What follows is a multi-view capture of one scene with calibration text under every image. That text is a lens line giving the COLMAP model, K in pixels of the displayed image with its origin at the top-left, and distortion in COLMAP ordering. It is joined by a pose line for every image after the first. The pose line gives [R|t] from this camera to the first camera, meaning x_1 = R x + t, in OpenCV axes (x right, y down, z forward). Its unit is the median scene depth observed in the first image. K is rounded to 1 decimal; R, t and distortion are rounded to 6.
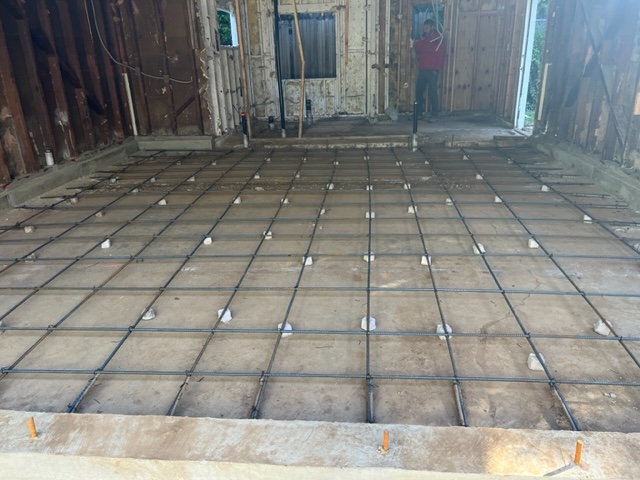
lens RADIAL K [[481.8, 0, 321.2], [0, 481.8, 244.0], [0, 0, 1]] dist [0.045126, -0.048136]
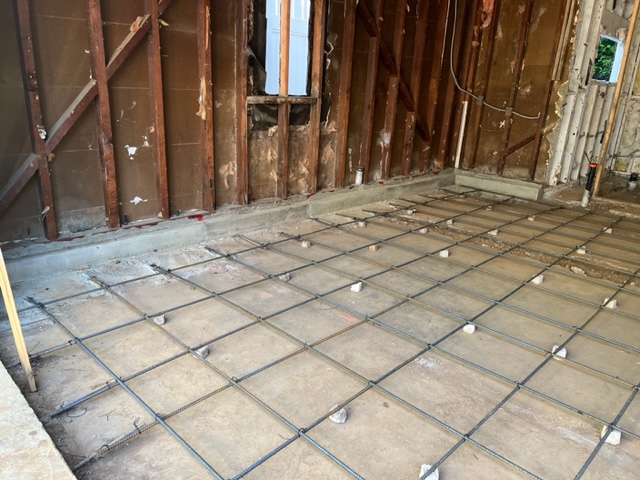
lens RADIAL K [[481.8, 0, 319.1], [0, 481.8, 245.5], [0, 0, 1]] dist [0.045126, -0.048136]
pose [[0.766326, 0.270722, -0.582628, -0.008901], [-0.303943, 0.951743, 0.042460, -0.047474], [0.566007, 0.144548, 0.811629, 0.140766]]
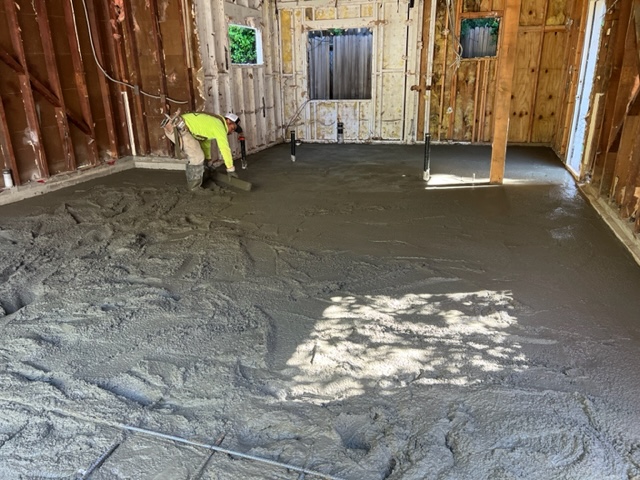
lens RADIAL K [[481.8, 0, 316.3], [0, 481.8, 244.5], [0, 0, 1]] dist [0.045126, -0.048136]
pose [[0.974637, 0.089158, -0.205266, 0.194696], [-0.093892, 0.995492, -0.013417, -0.073603], [0.203144, 0.032350, 0.978614, 0.146685]]
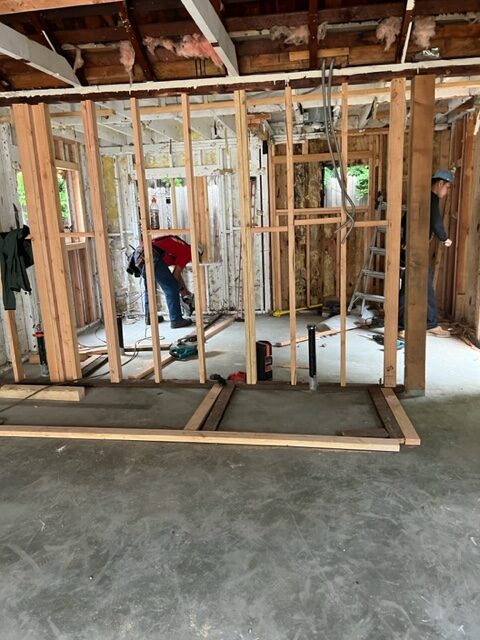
lens RADIAL K [[481.8, 0, 242.0], [0, 481.8, 321.3], [0, 0, 1]] dist [0.045126, -0.048136]
pose [[0.998177, 0.008566, -0.059752, 0.145315], [-0.017232, 0.989125, -0.146066, -0.211356], [0.057851, 0.146830, 0.987469, 0.421570]]
